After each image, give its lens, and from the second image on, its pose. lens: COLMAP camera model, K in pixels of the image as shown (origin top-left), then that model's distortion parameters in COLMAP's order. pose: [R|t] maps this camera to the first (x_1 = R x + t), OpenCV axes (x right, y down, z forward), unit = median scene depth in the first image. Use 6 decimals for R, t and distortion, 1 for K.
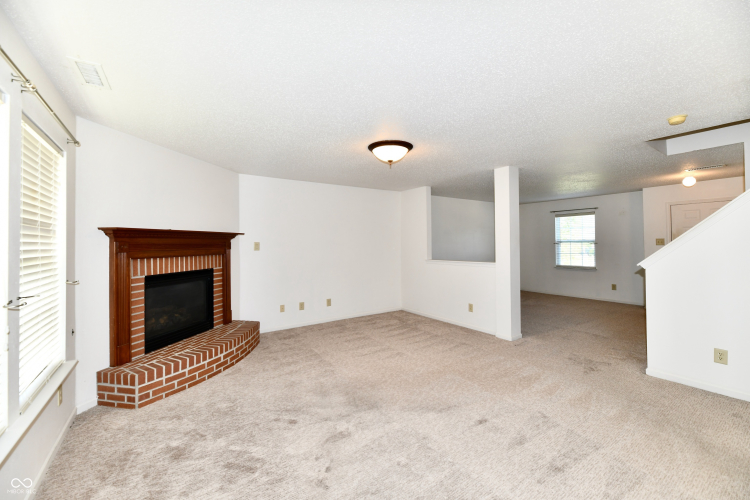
lens RADIAL K [[308.4, 0, 379.4], [0, 308.4, 239.6], [0, 0, 1]] dist [-0.000549, -0.002849]
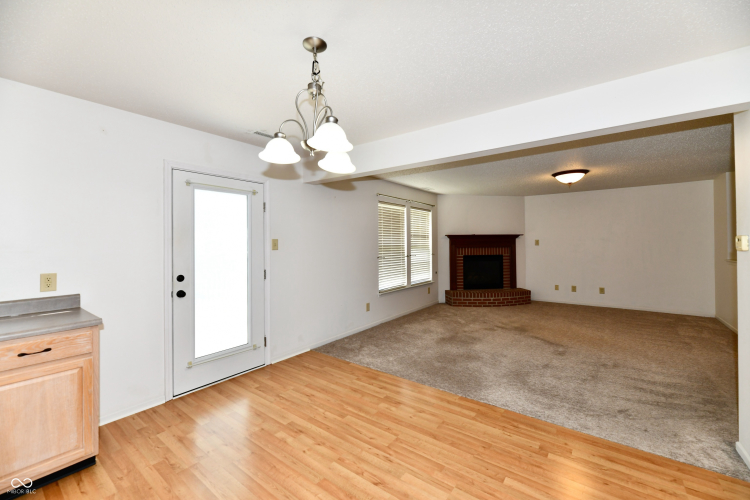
lens RADIAL K [[308.4, 0, 379.2], [0, 308.4, 240.1], [0, 0, 1]] dist [-0.000549, -0.002849]
pose [[0.316524, -0.001078, -0.948584, 0.914428], [0.017752, 0.999831, 0.004788, -0.012681], [0.948418, -0.018355, 0.316490, -0.234569]]
